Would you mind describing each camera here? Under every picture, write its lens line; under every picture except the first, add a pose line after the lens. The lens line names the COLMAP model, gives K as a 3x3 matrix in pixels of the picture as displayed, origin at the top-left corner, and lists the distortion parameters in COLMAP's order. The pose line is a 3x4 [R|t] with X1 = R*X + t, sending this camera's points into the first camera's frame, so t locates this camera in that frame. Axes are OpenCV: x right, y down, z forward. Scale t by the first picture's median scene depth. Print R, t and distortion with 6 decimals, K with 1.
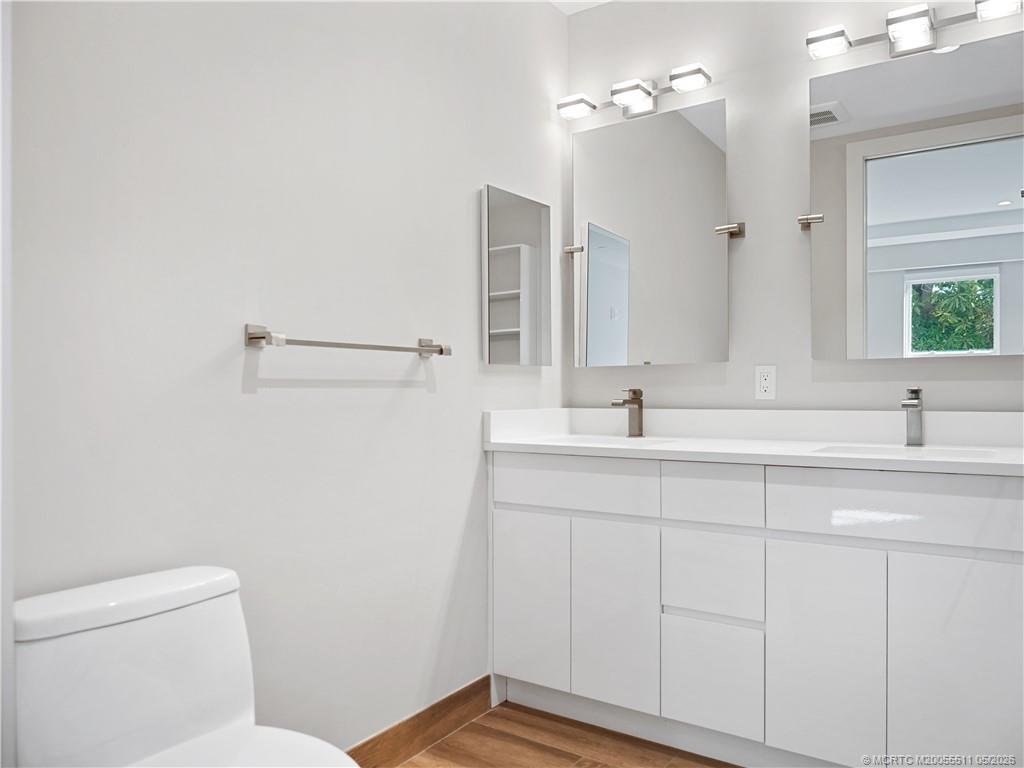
lens RADIAL K [[752.7, 0, 514.5], [0, 752.7, 384.6], [0, 0, 1]] dist [-0.024268, 0.004496]
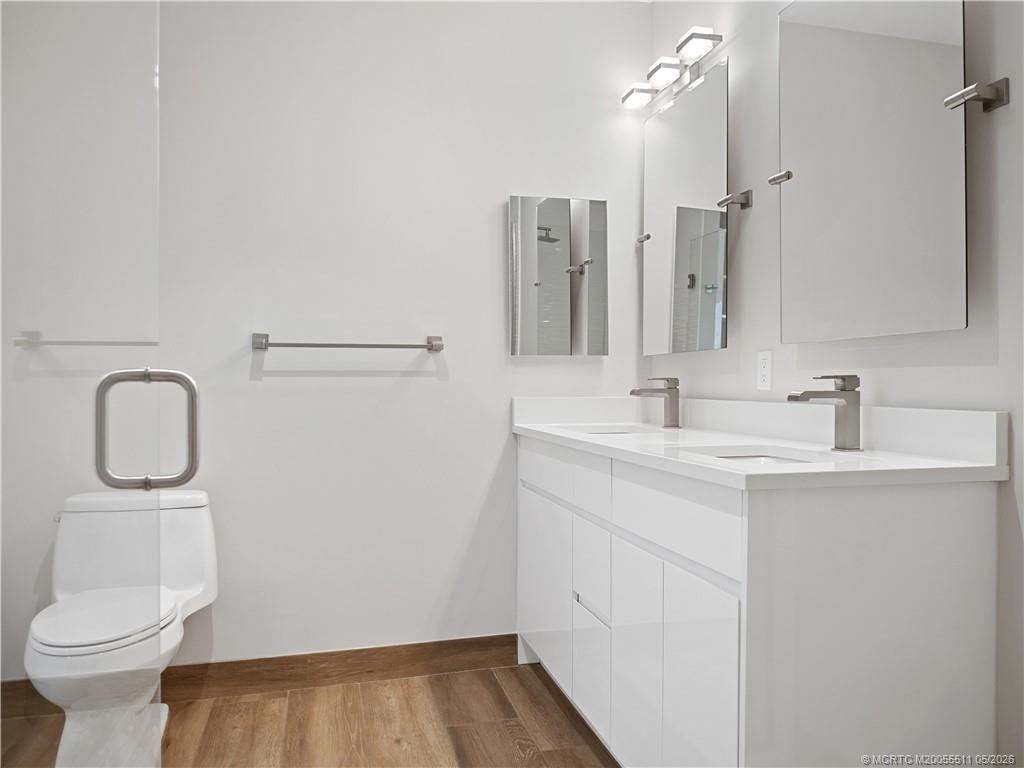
lens RADIAL K [[752.7, 0, 514.5], [0, 752.7, 384.6], [0, 0, 1]] dist [-0.024268, 0.004496]
pose [[0.753543, 0.005468, -0.657376, 0.753300], [0.002654, 0.999932, 0.011359, 0.002971], [0.657394, -0.010305, 0.753477, 0.172812]]
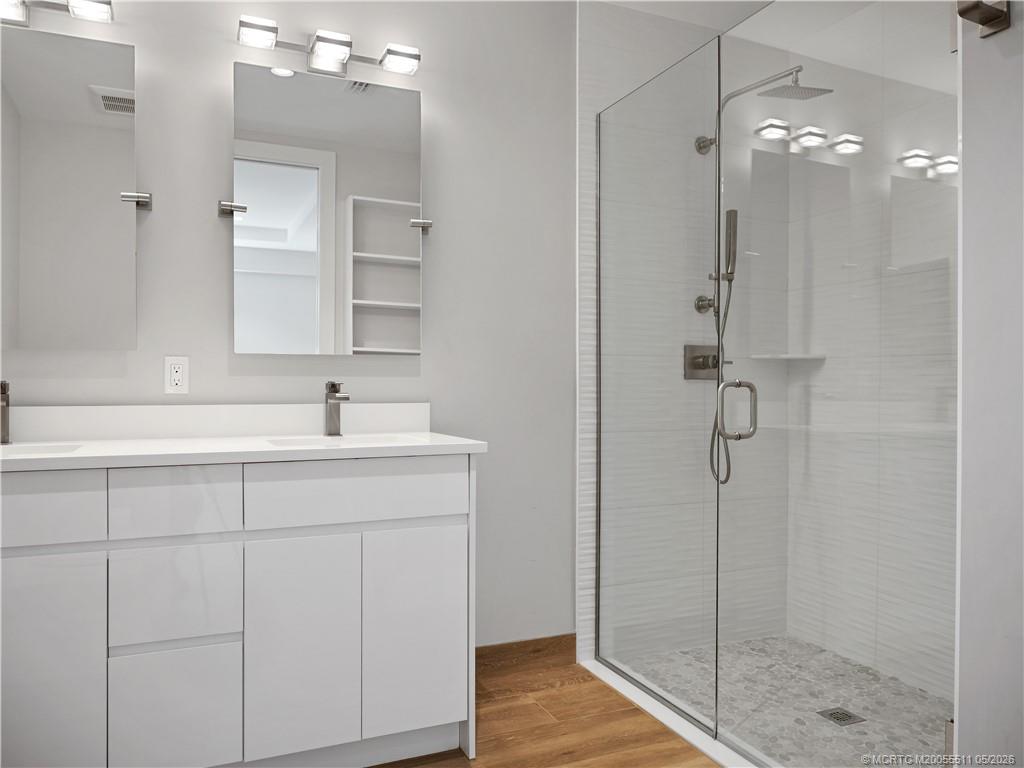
lens RADIAL K [[763.2, 0, 511.5], [0, 763.2, 378.3], [0, 0, 1]] dist [-0.010879, -0.001600]
pose [[0.511024, 0.012523, 0.859475, -0.276105], [-0.011359, 0.999905, -0.007815, 0.004024], [-0.859492, -0.005769, 0.511117, 0.197452]]
